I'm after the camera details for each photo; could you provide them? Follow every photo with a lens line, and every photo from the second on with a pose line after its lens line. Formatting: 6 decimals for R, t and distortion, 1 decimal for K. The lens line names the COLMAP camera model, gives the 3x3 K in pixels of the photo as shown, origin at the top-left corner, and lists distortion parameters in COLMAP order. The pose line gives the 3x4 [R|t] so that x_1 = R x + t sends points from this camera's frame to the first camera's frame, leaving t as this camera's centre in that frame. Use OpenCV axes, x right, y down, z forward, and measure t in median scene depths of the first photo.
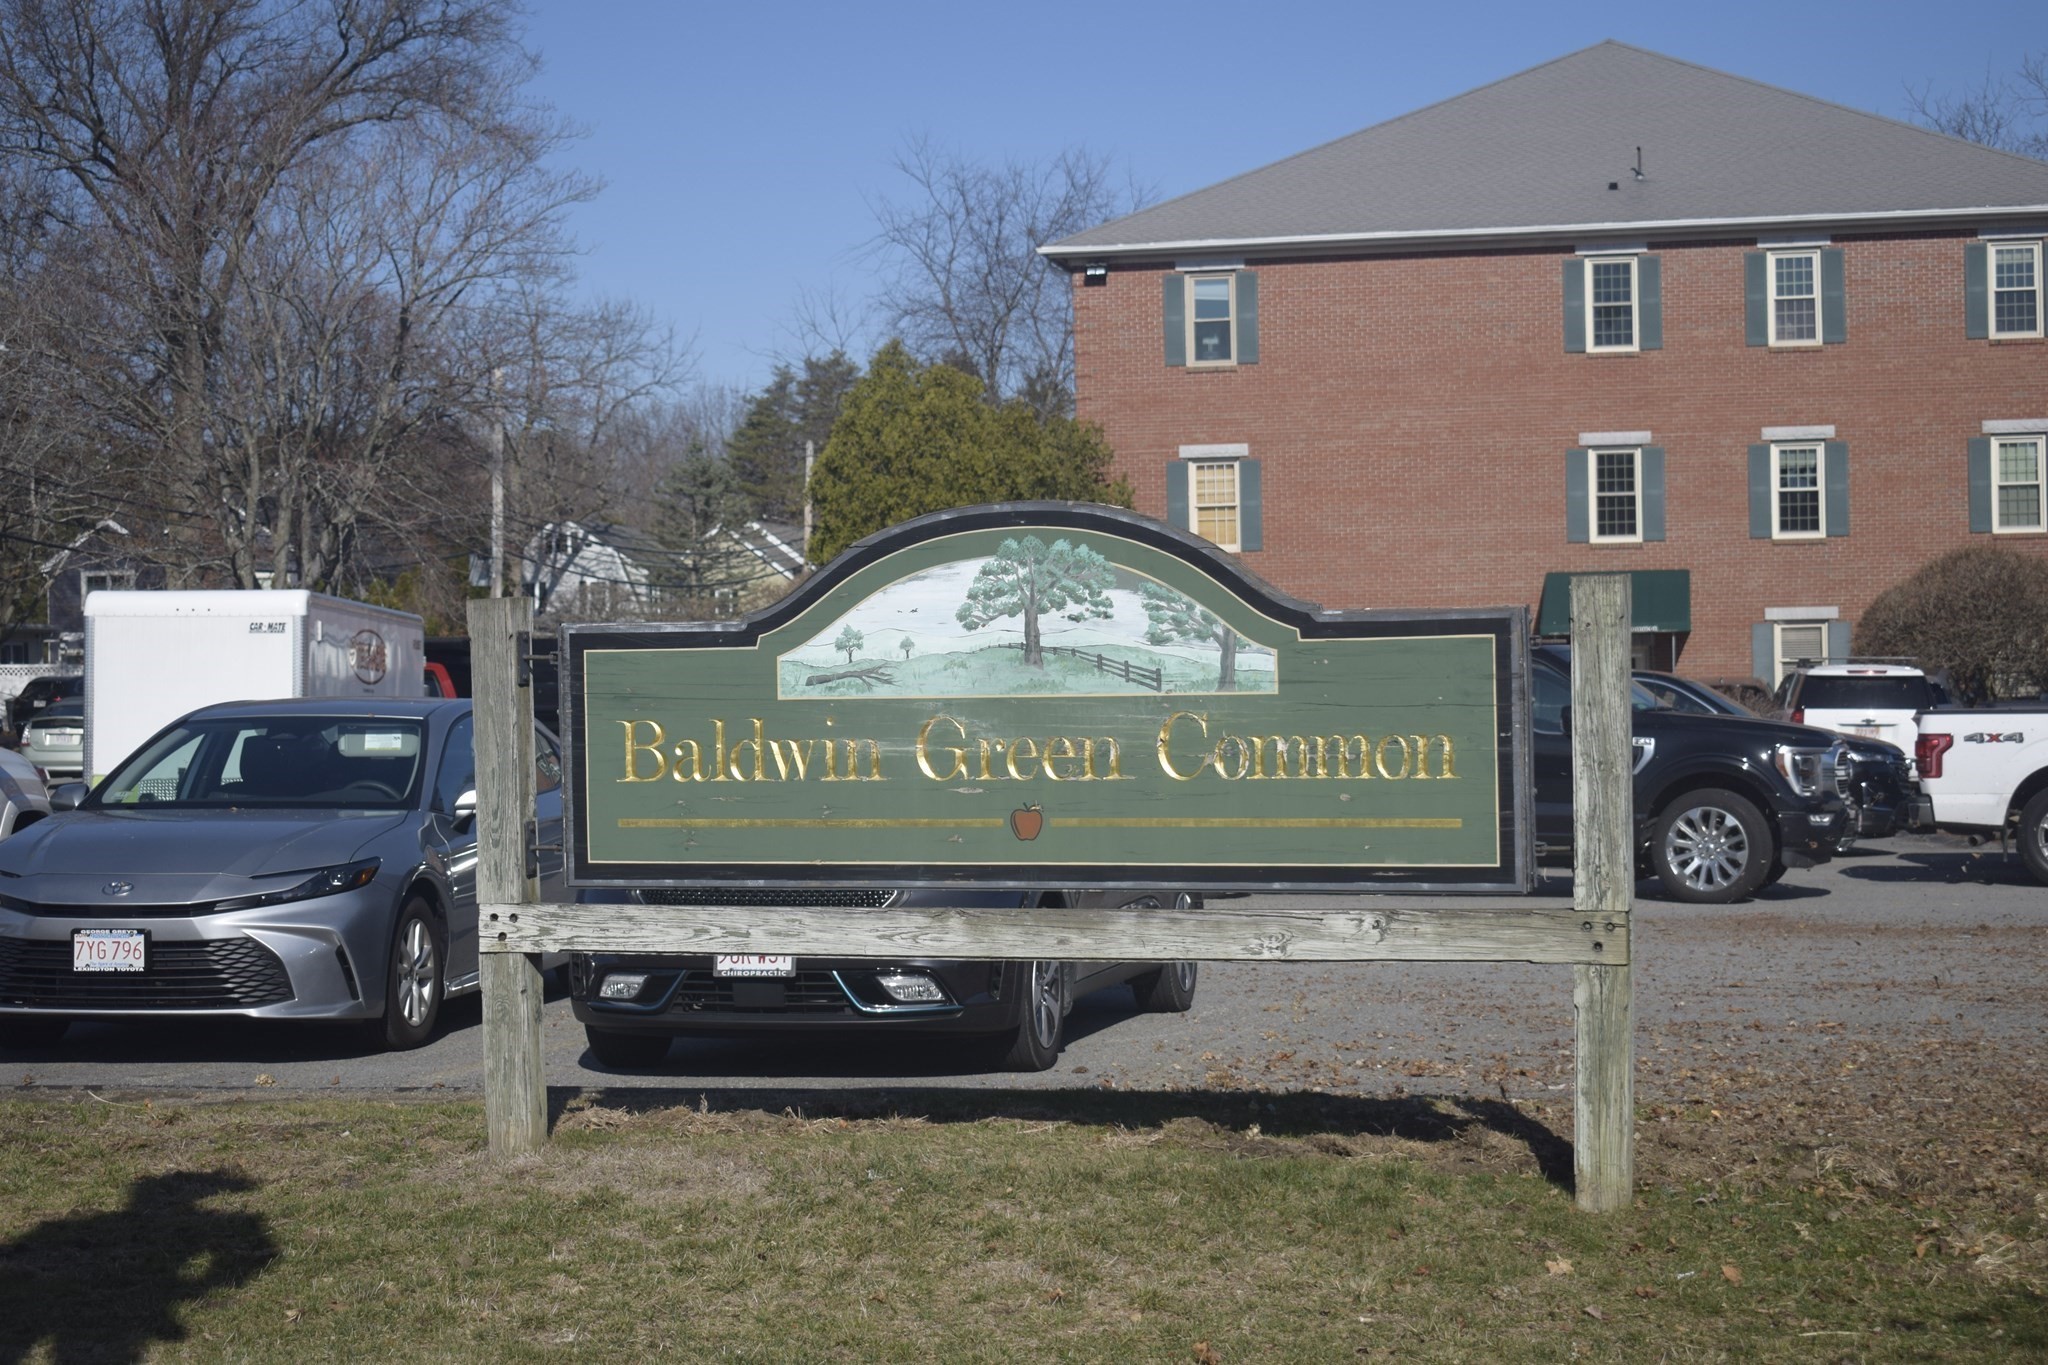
lens RADIAL K [[3694.8, 0, 1024.0], [0, 3694.8, 682.5], [0, 0, 1]] dist [-0.015046, -0.129287]
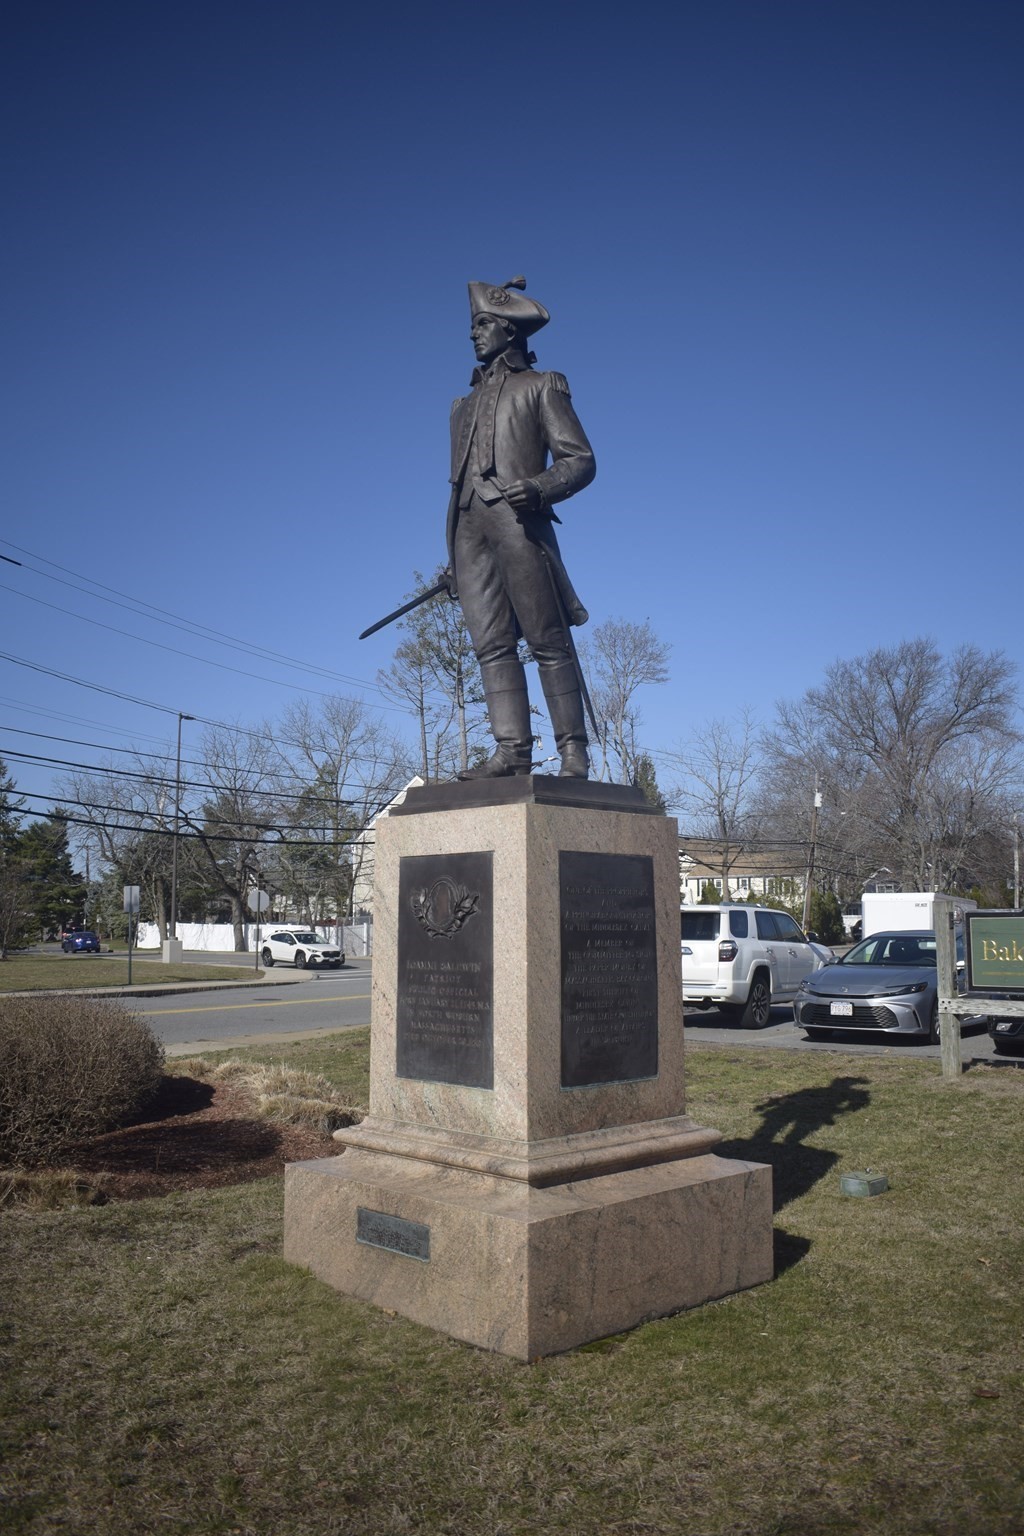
lens RADIAL K [[1229.1, 0, 512.0], [0, 1229.1, 768.0], [0, 0, 1]] dist [-0.095194, 0.007593]
pose [[0.852118, -0.051332, -0.520827, 0.072231], [-0.013465, 0.992698, -0.119870, -0.005129], [0.523177, 0.109157, 0.845204, -0.075508]]
